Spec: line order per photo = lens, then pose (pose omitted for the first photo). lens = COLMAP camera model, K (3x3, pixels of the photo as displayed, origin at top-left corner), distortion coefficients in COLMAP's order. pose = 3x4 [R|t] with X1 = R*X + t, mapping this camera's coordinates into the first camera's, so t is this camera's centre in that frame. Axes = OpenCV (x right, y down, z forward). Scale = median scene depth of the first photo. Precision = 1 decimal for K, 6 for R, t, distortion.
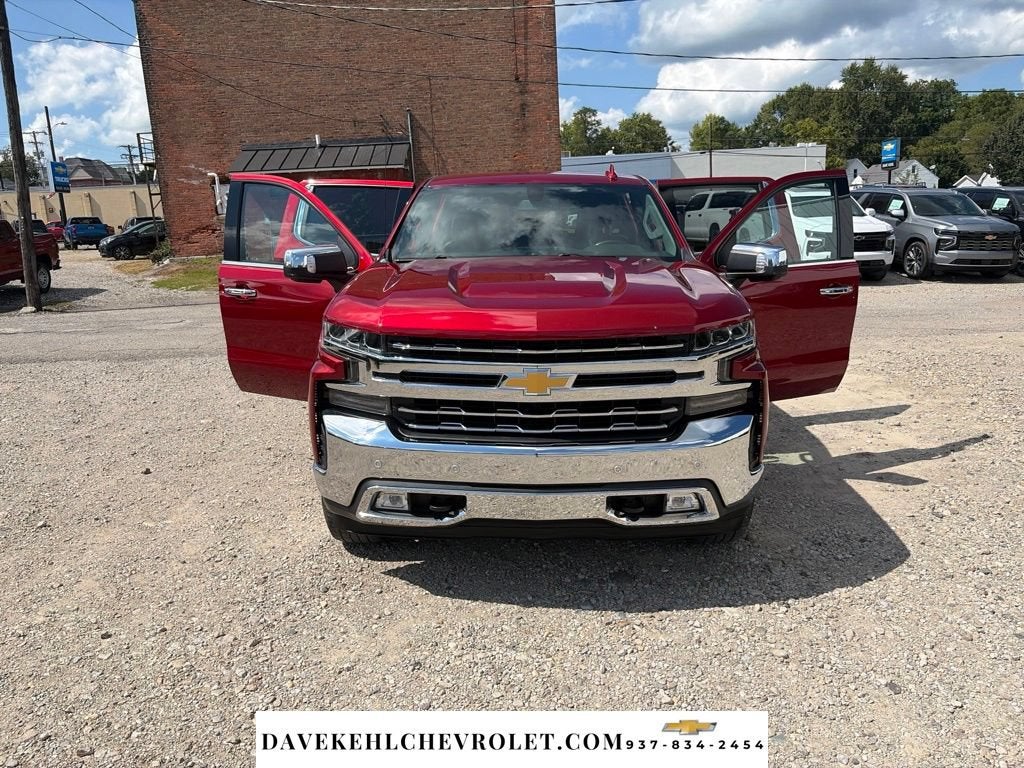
lens RADIAL K [[779.4, 0, 514.7], [0, 779.4, 381.0], [0, 0, 1]] dist [0.039088, -0.042005]
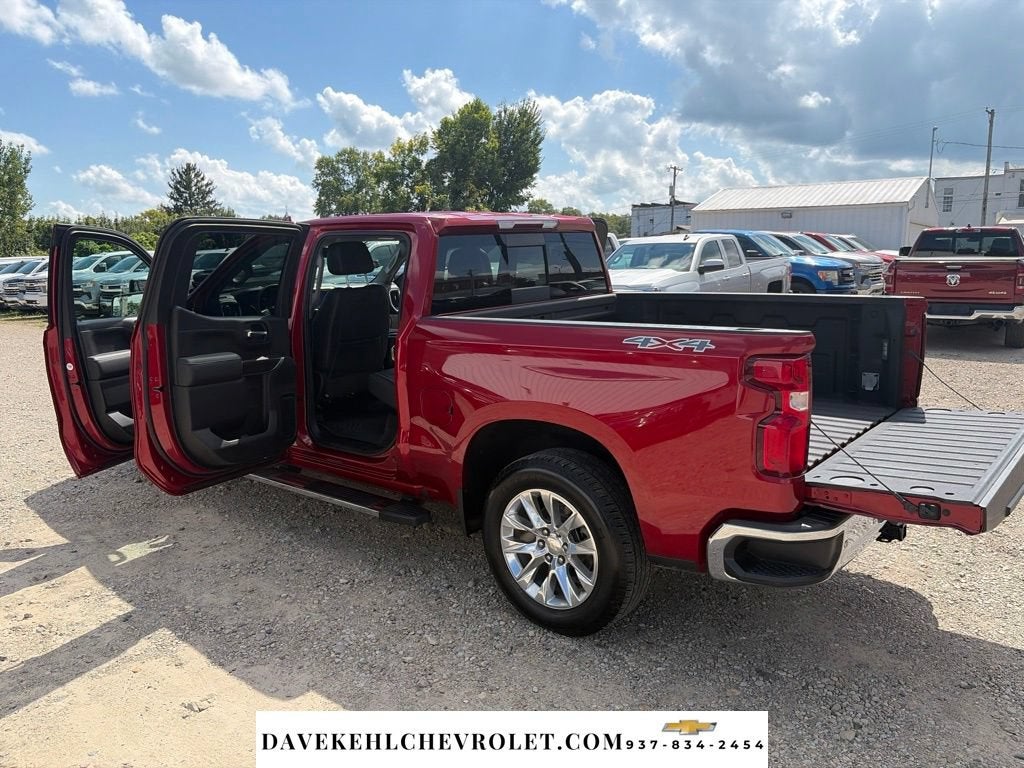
lens RADIAL K [[779.4, 0, 505.1], [0, 779.4, 374.2], [0, 0, 1]] dist [0.039088, -0.042005]
pose [[-0.628550, 0.157317, -0.761693, 0.721367], [-0.130174, 0.944238, 0.302439, -0.399509], [0.766798, 0.289251, -0.573022, 1.743891]]
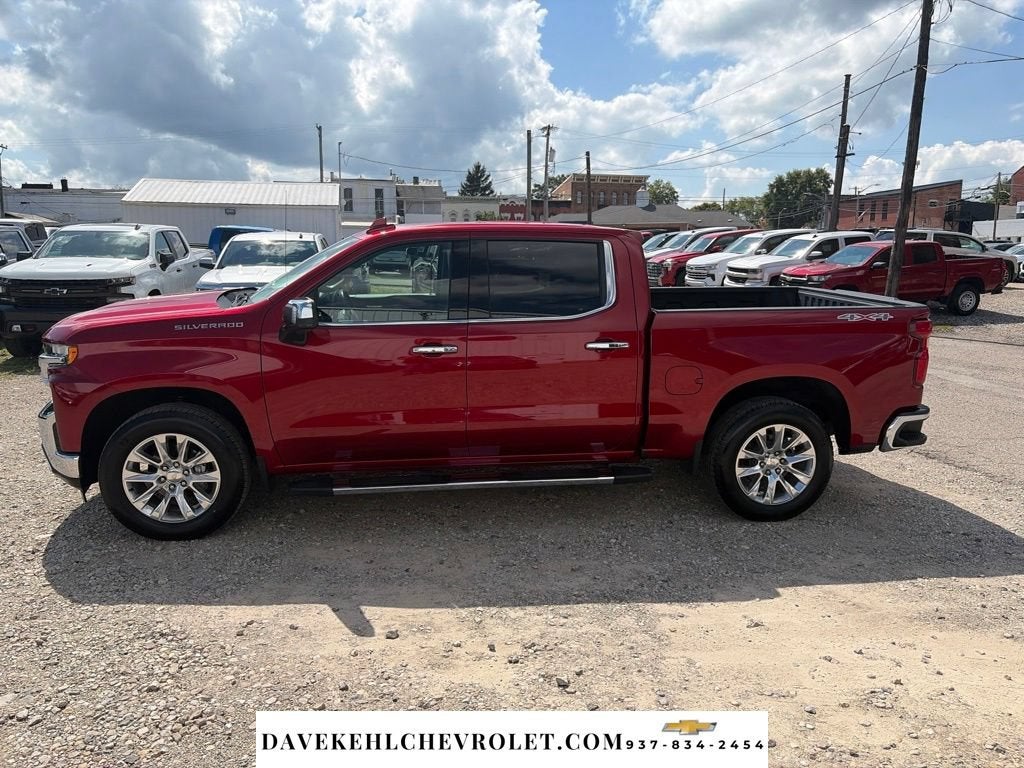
lens RADIAL K [[779.4, 0, 504.0], [0, 779.4, 377.7], [0, 0, 1]] dist [0.039088, -0.042005]
pose [[0.149593, 0.198313, -0.968656, 1.081197], [-0.216286, 0.962516, 0.163654, -0.254993], [0.964802, 0.185025, 0.186878, 0.917581]]
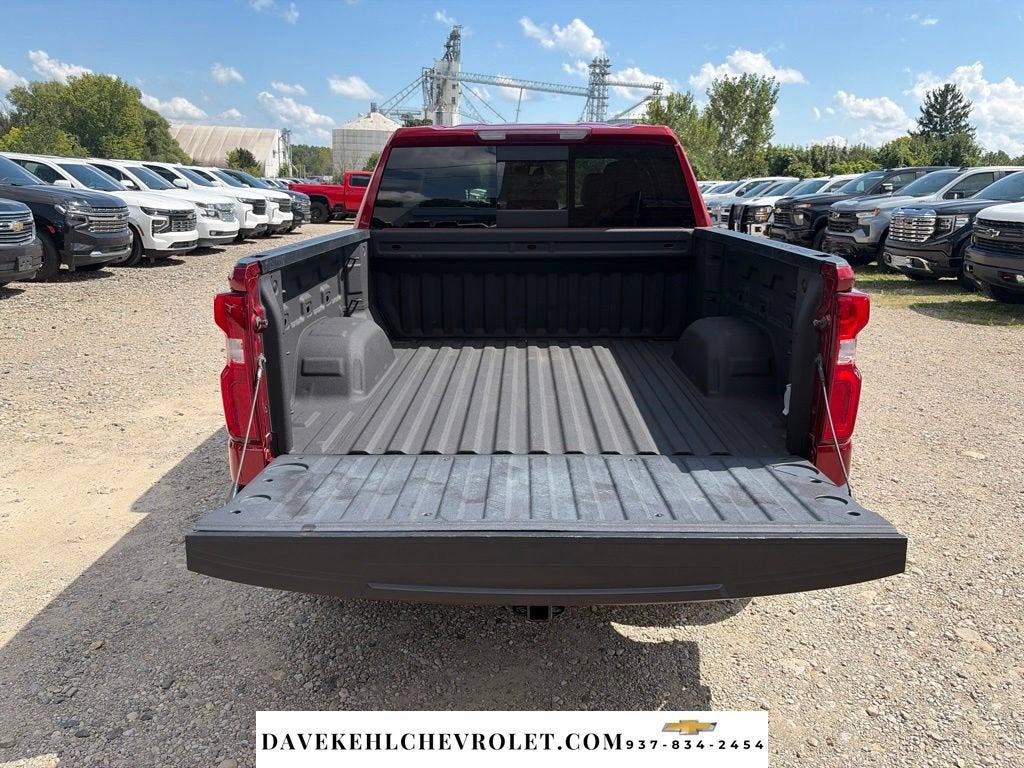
lens RADIAL K [[779.4, 0, 512.1], [0, 779.4, 375.5], [0, 0, 1]] dist [0.039088, -0.042005]
pose [[-0.999847, 0.012754, -0.011951, 0.063938], [0.006199, 0.898081, 0.439786, -0.419779], [0.016342, 0.439645, -0.898023, 1.980618]]
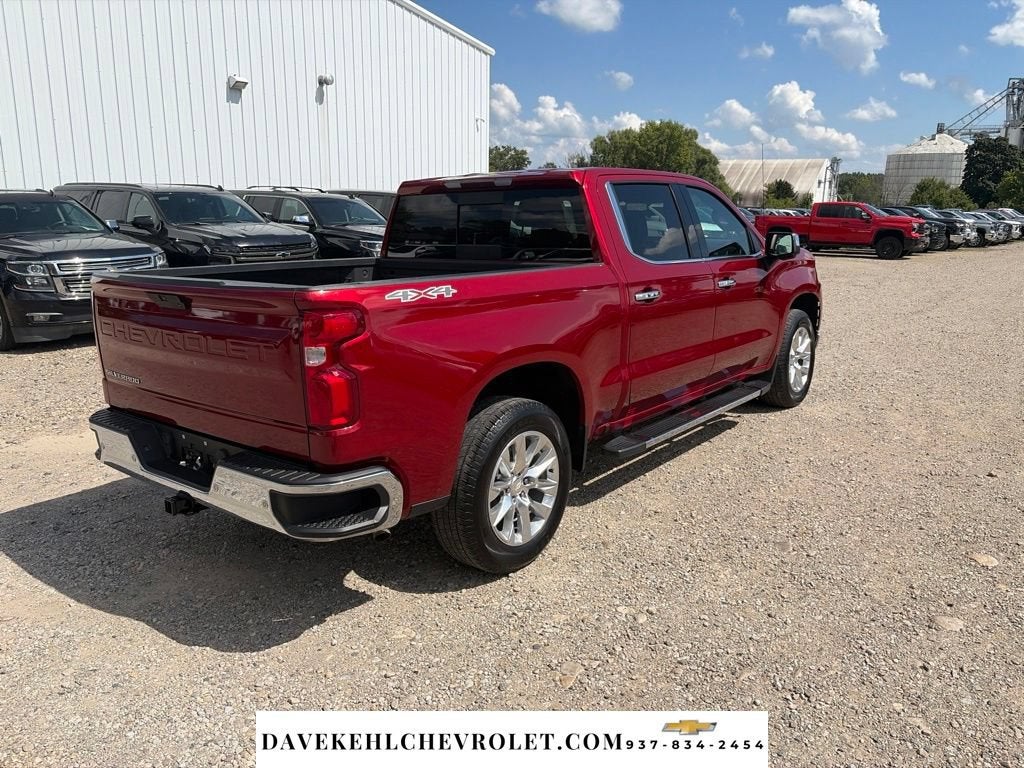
lens RADIAL K [[779.4, 0, 511.3], [0, 779.4, 369.4], [0, 0, 1]] dist [0.039088, -0.042005]
pose [[-0.798360, -0.095949, 0.594487, -0.537537], [0.147588, 0.925937, 0.347646, -0.405905], [-0.583814, 0.365286, -0.725071, 1.918299]]
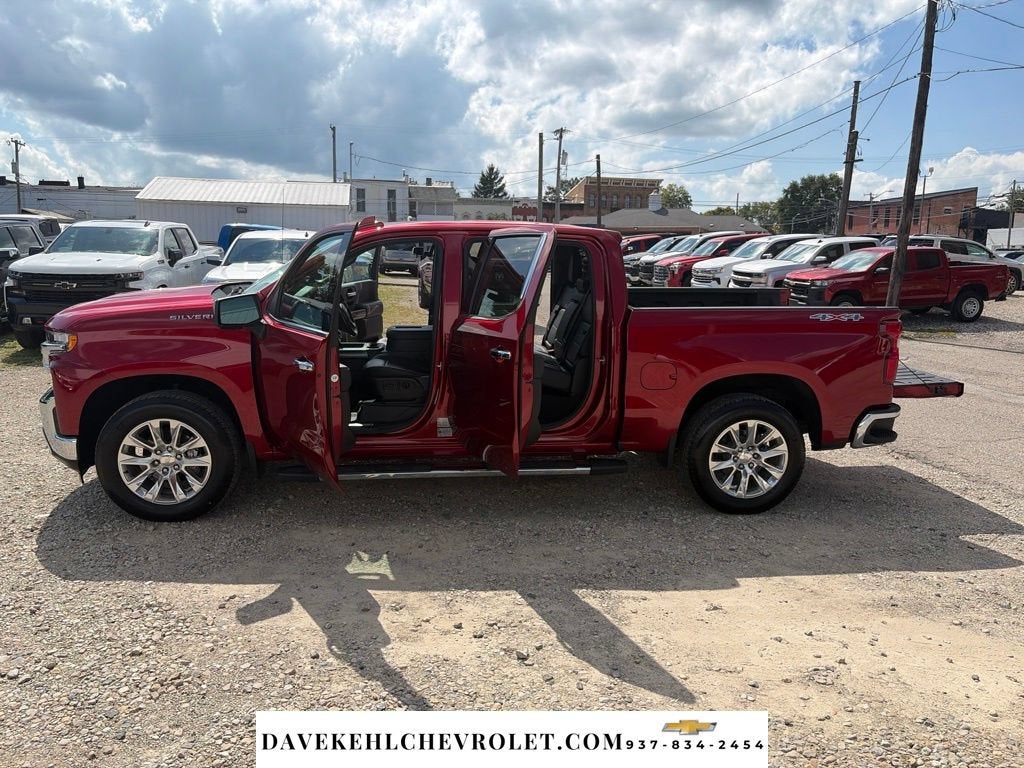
lens RADIAL K [[779.4, 0, 505.8], [0, 779.4, 376.7], [0, 0, 1]] dist [0.039088, -0.042005]
pose [[0.134818, 0.196604, -0.971170, 1.123093], [-0.227978, 0.959978, 0.162691, -0.258871], [0.964287, 0.199472, 0.174243, 0.948040]]
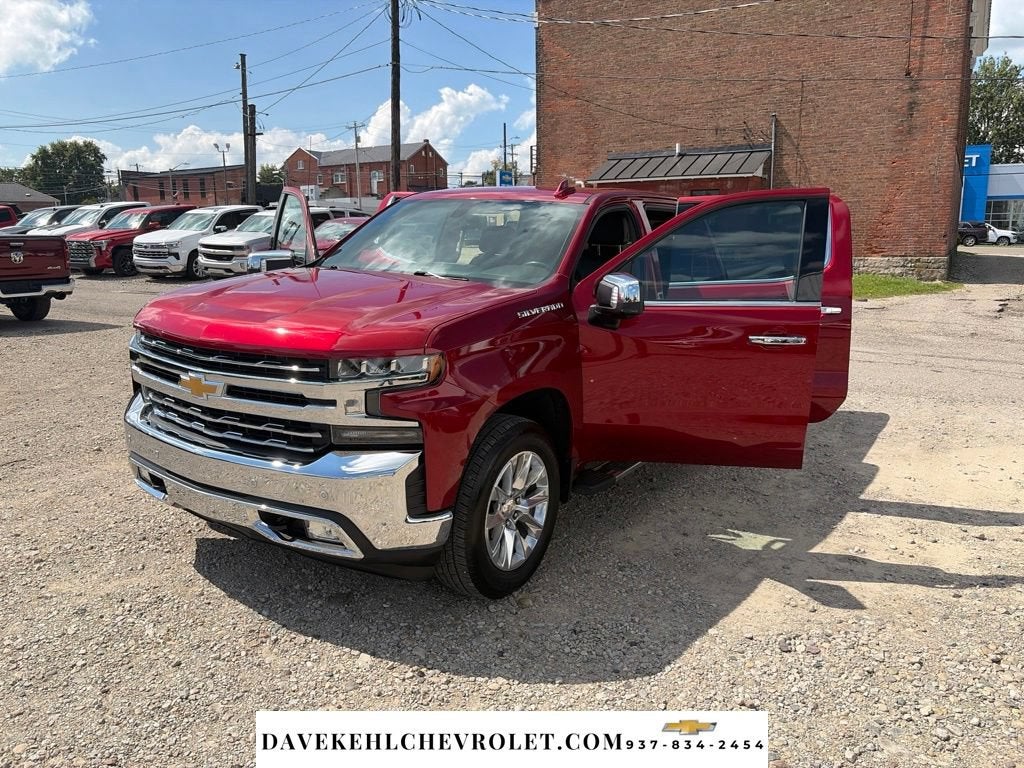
lens RADIAL K [[779.4, 0, 510.2], [0, 779.4, 385.1], [0, 0, 1]] dist [0.039088, -0.042005]
pose [[0.851810, 0.137885, -0.505379, 0.521809], [-0.139561, 0.989603, 0.034771, -0.054071], [0.504919, 0.040913, 0.862197, 0.162717]]
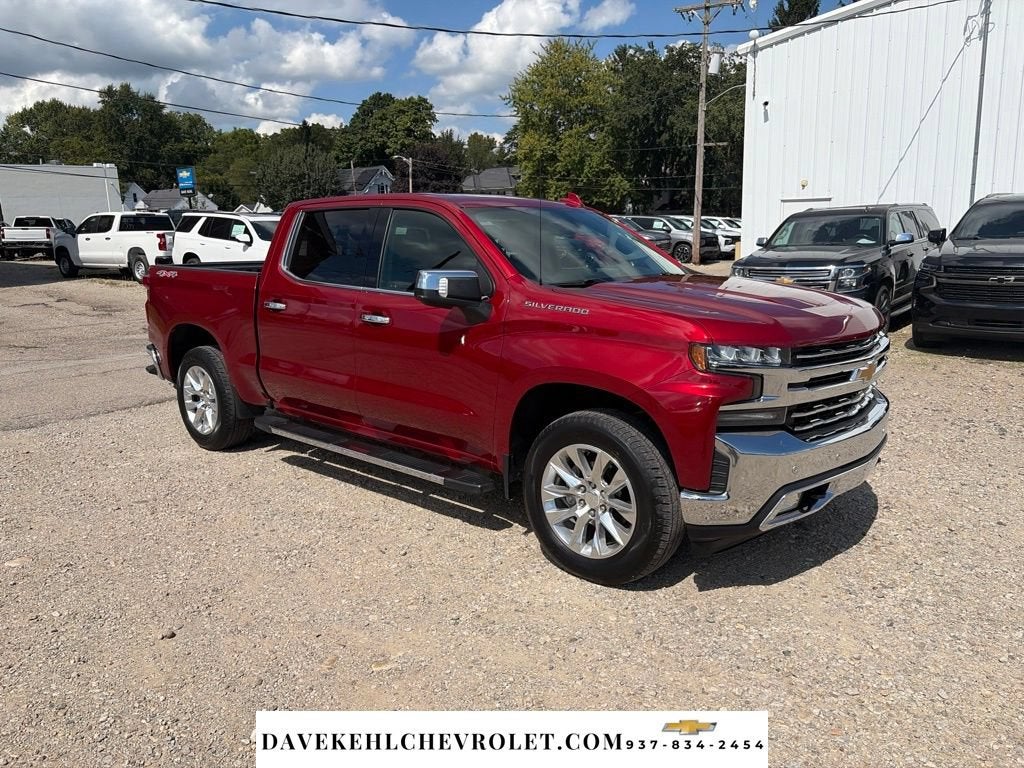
lens RADIAL K [[779.4, 0, 516.7], [0, 779.4, 379.0], [0, 0, 1]] dist [0.039088, -0.042005]
pose [[0.644136, -0.131216, 0.753572, -0.712099], [0.156056, 0.986999, 0.038469, -0.067984], [-0.748823, 0.092820, 0.656238, 0.333689]]
